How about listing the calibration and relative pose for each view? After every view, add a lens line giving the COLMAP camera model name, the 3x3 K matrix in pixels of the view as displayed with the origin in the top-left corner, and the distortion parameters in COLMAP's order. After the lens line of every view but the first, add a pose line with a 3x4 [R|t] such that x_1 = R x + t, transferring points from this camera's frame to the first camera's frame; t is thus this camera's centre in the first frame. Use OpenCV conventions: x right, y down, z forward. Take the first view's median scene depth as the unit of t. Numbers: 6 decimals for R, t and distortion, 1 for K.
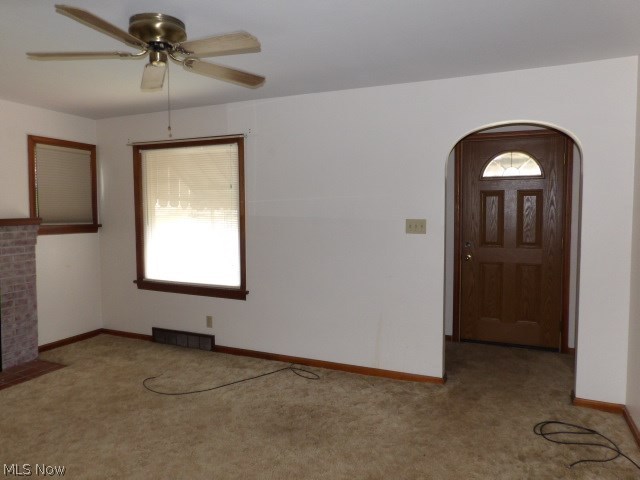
lens RADIAL K [[456.0, 0, 316.5], [0, 456.0, 236.3], [0, 0, 1]] dist [-0.008344, -0.001460]
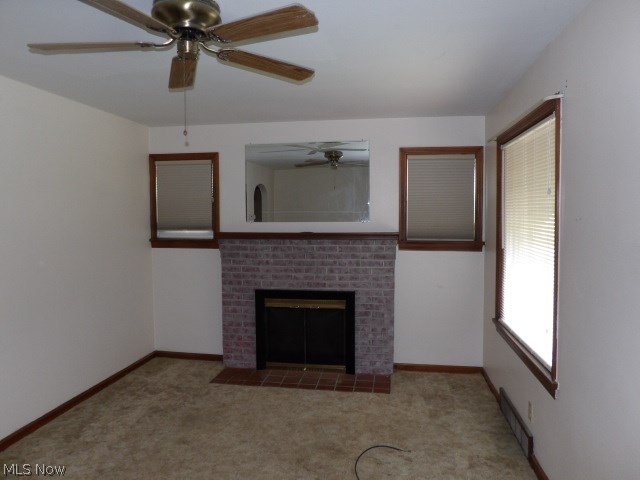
lens RADIAL K [[456.0, 0, 316.5], [0, 456.0, 236.3], [0, 0, 1]] dist [-0.008344, -0.001460]
pose [[0.244770, 0.044665, -0.968552, 0.297250], [-0.054529, 0.997992, 0.032242, -0.055828], [0.968047, 0.044922, 0.246714, 0.600672]]
